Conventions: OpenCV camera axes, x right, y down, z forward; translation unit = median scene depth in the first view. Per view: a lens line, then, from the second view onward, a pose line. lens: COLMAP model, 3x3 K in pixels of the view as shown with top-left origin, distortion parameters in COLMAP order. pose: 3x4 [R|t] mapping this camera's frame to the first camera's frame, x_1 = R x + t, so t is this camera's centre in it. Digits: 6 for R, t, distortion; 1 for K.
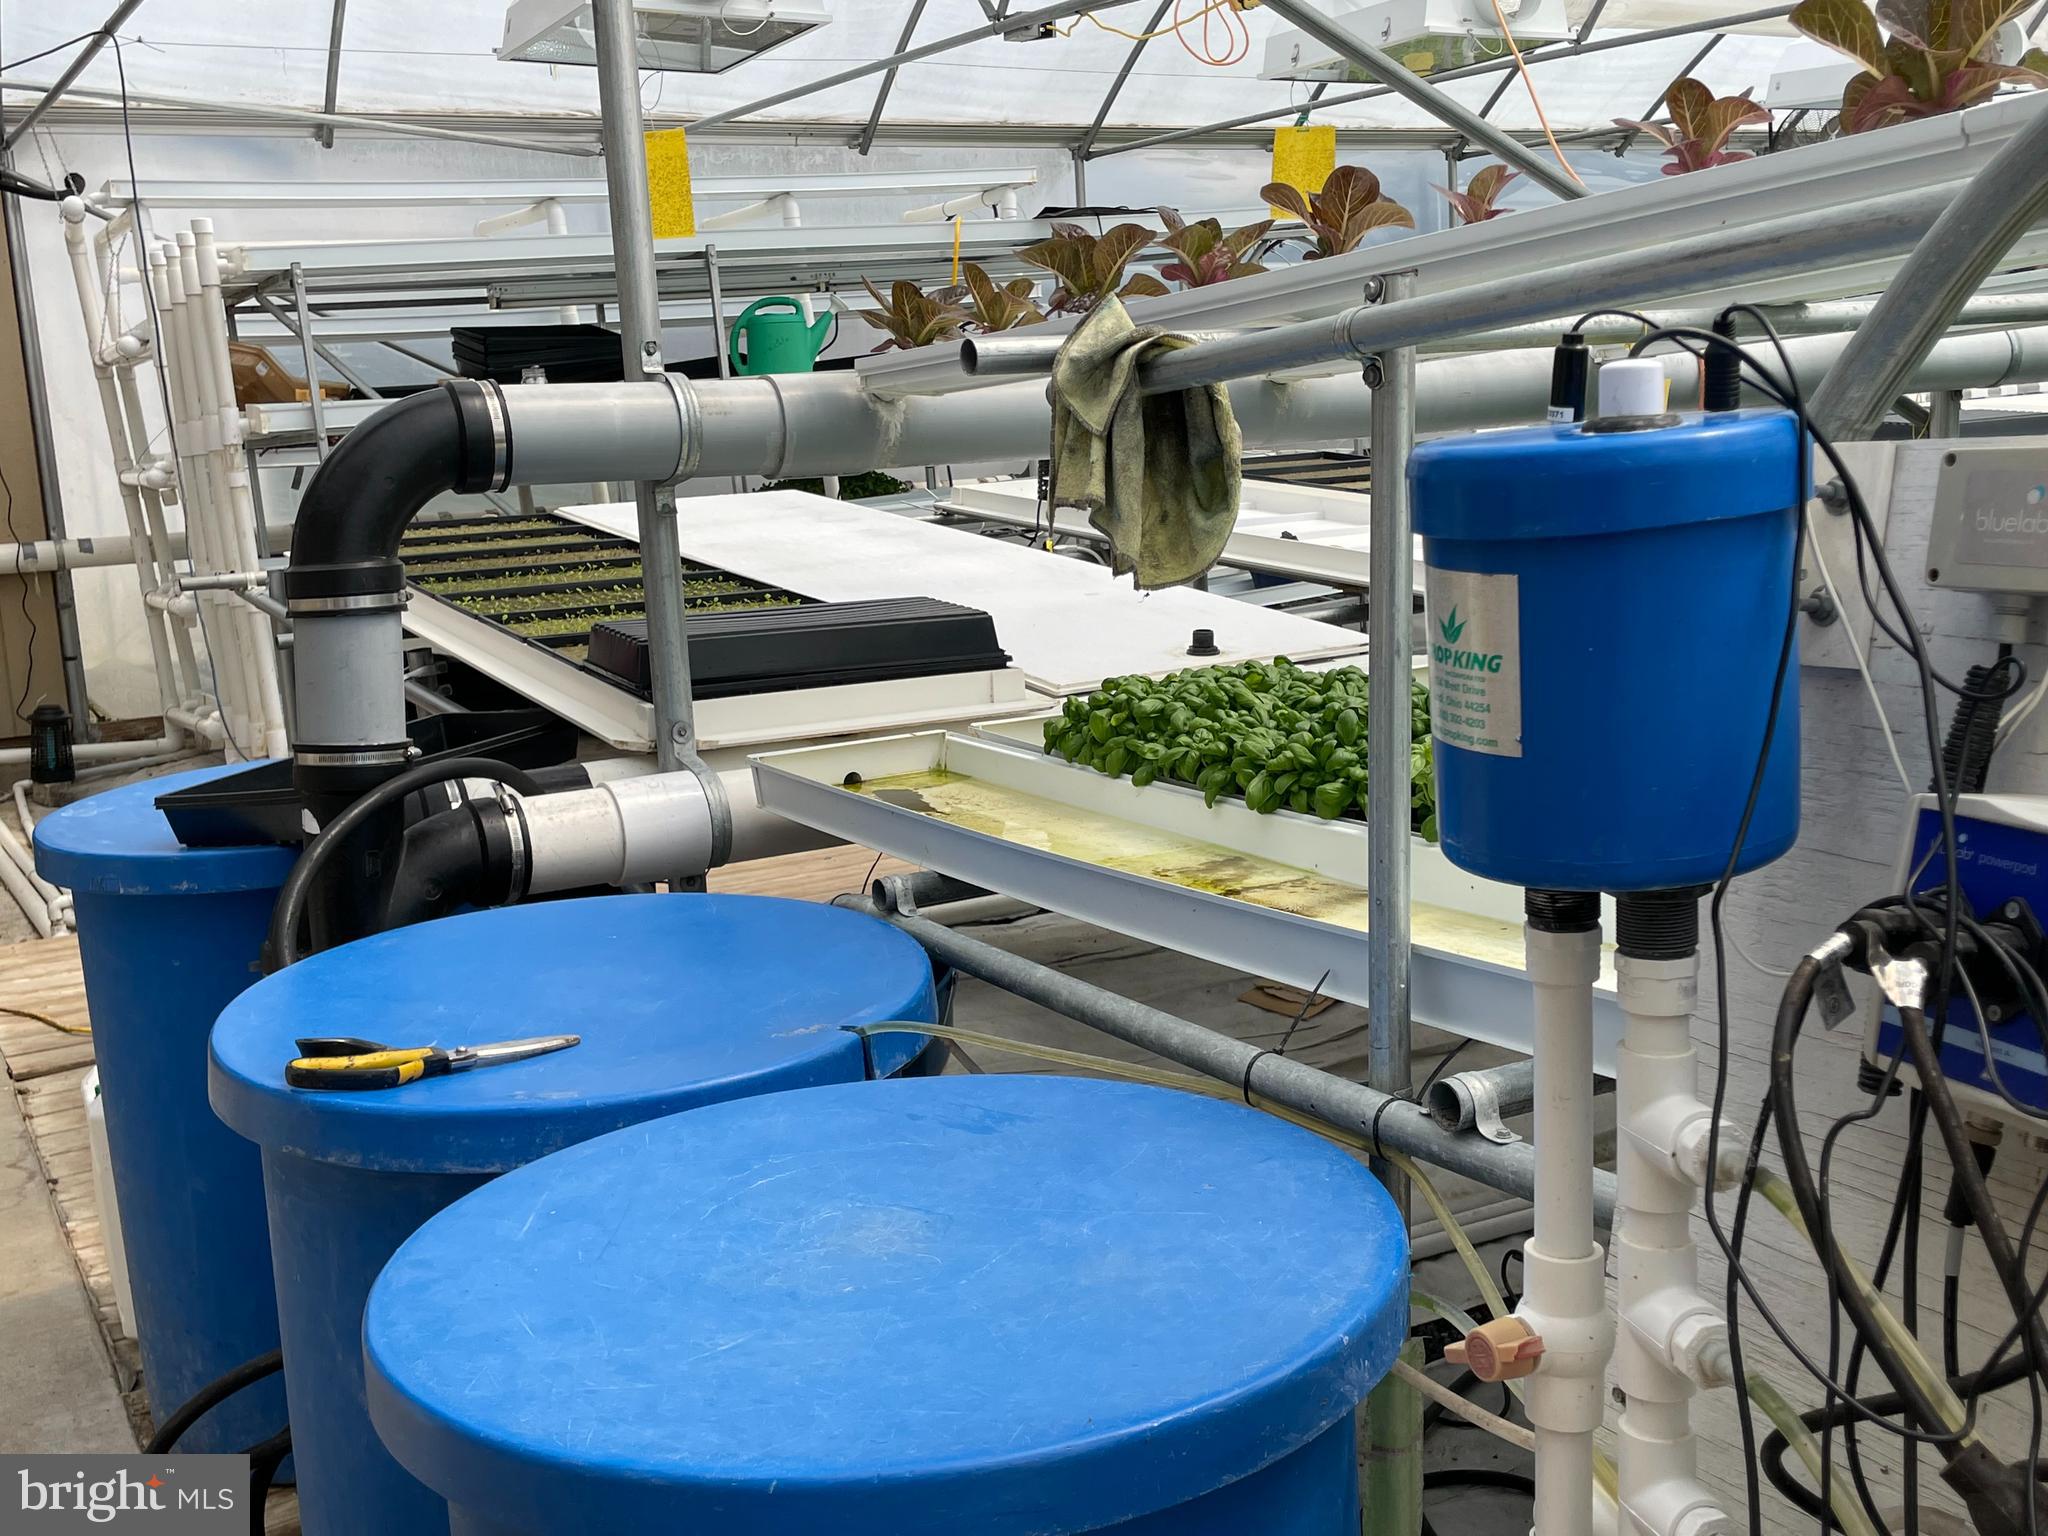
lens RADIAL K [[2220.2, 0, 1029.0], [0, 2220.2, 772.9], [0, 0, 1]] dist [0.066560, 0.000000]
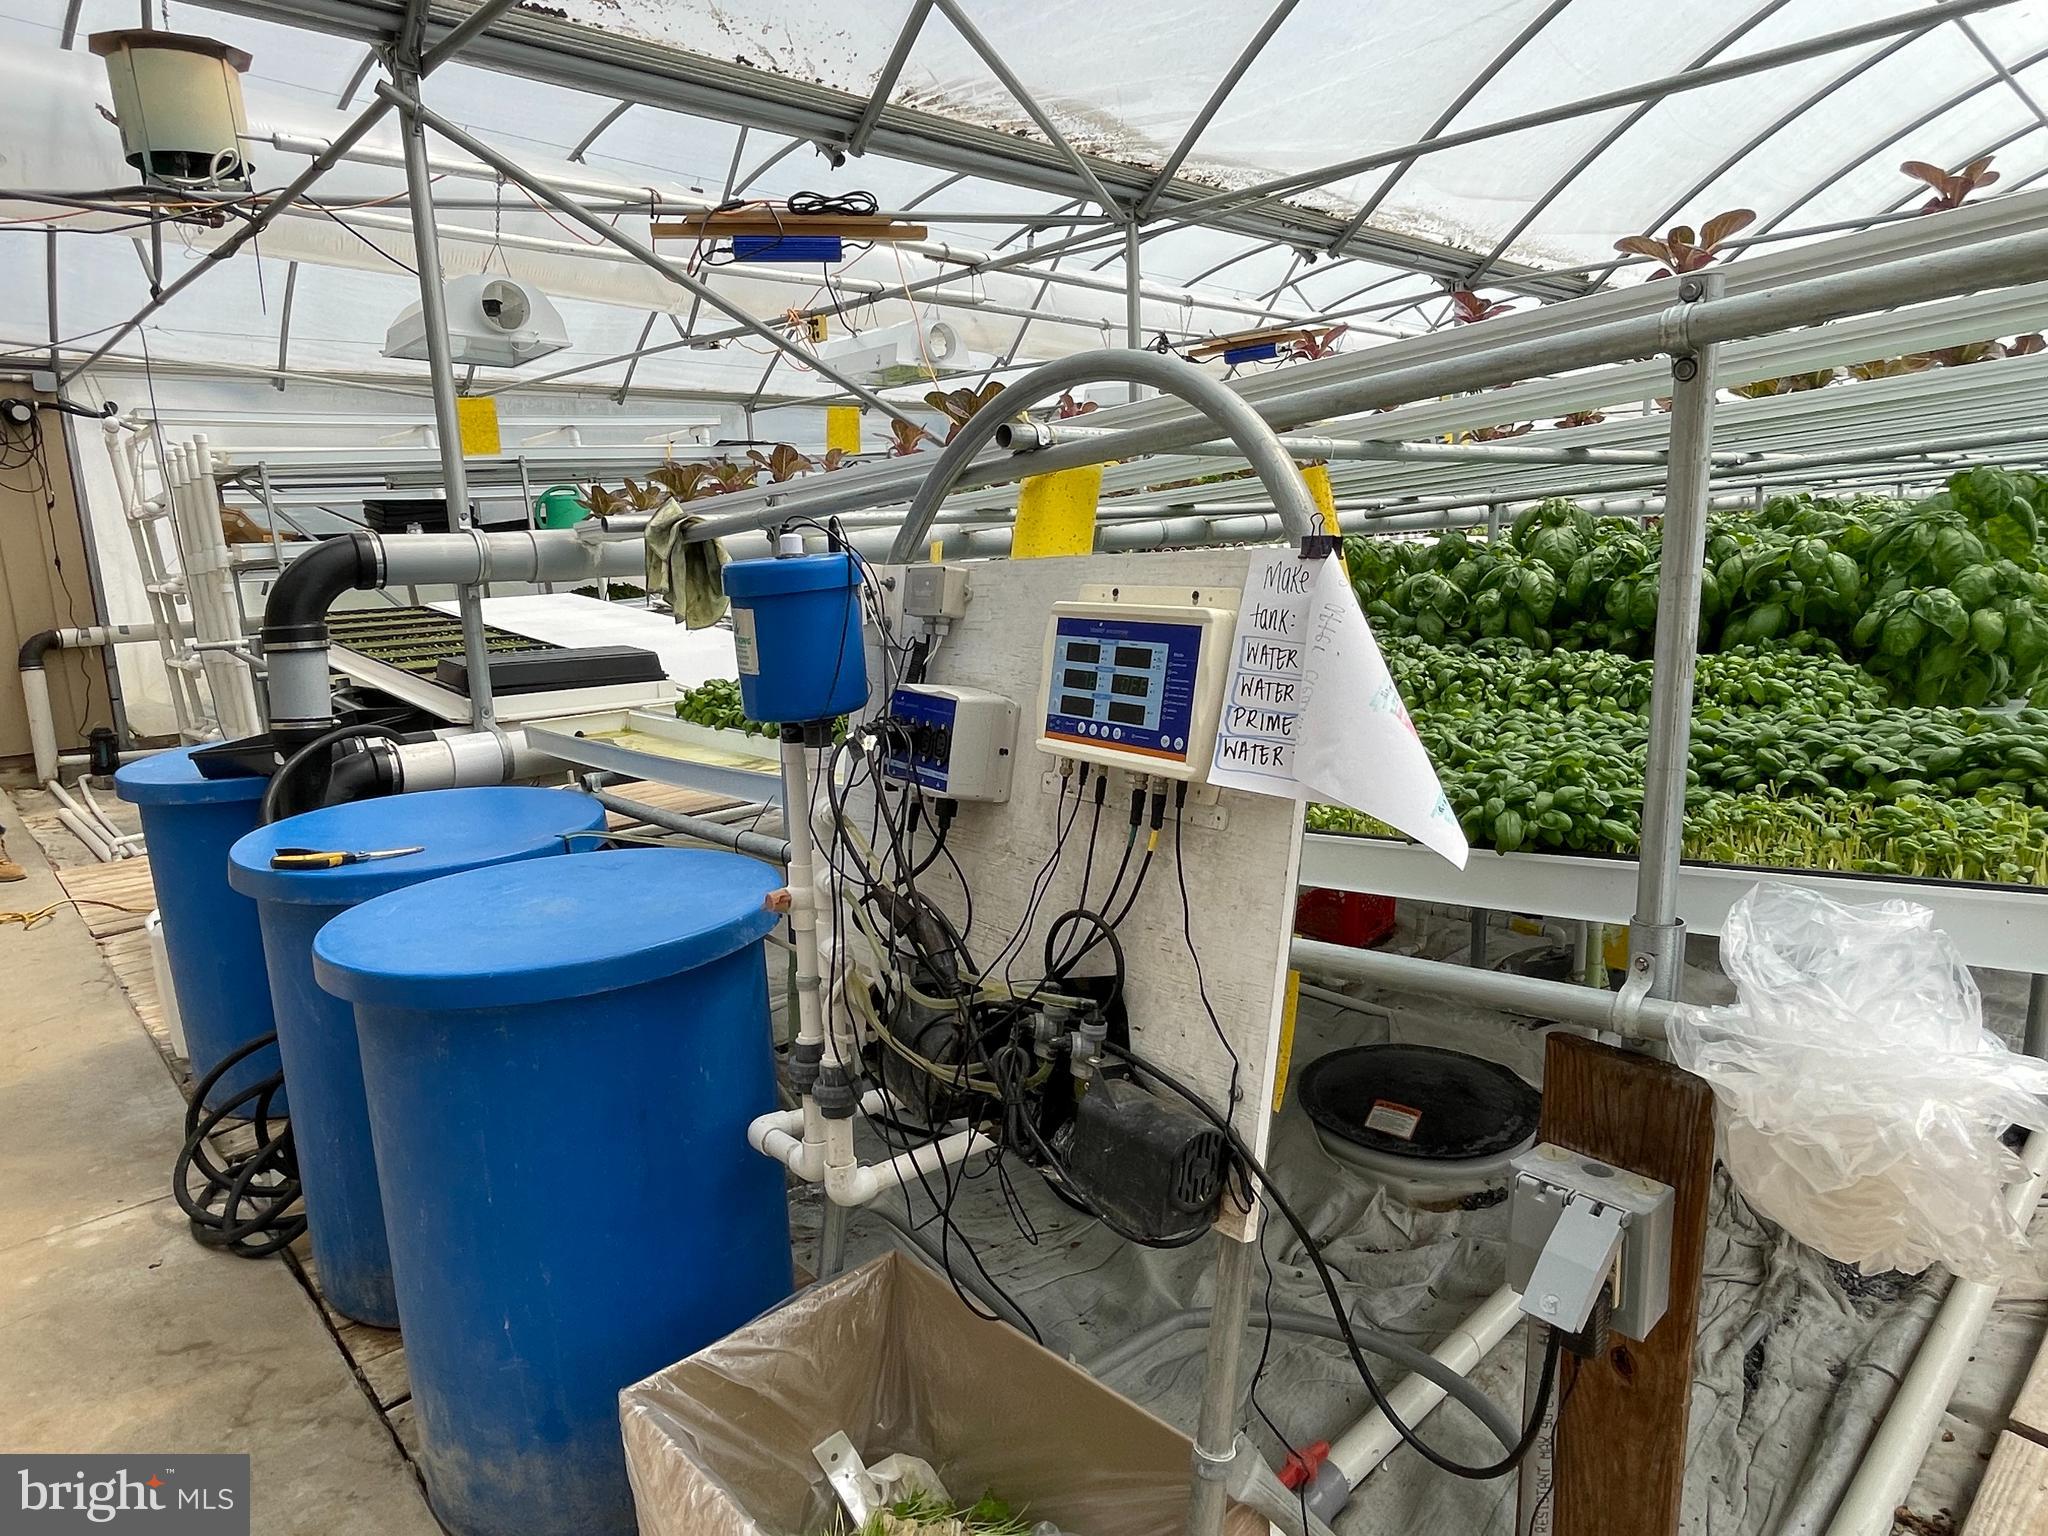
lens RADIAL K [[1244.0, 0, 1036.9], [0, 1244.0, 761.5], [0, 0, 1]] dist [-0.008086, 0.007461]
pose [[0.971676, -0.027027, 0.234767, 0.048683], [0.026066, 0.999634, 0.007196, 0.025522], [-0.234876, -0.000872, 0.972025, -0.152266]]
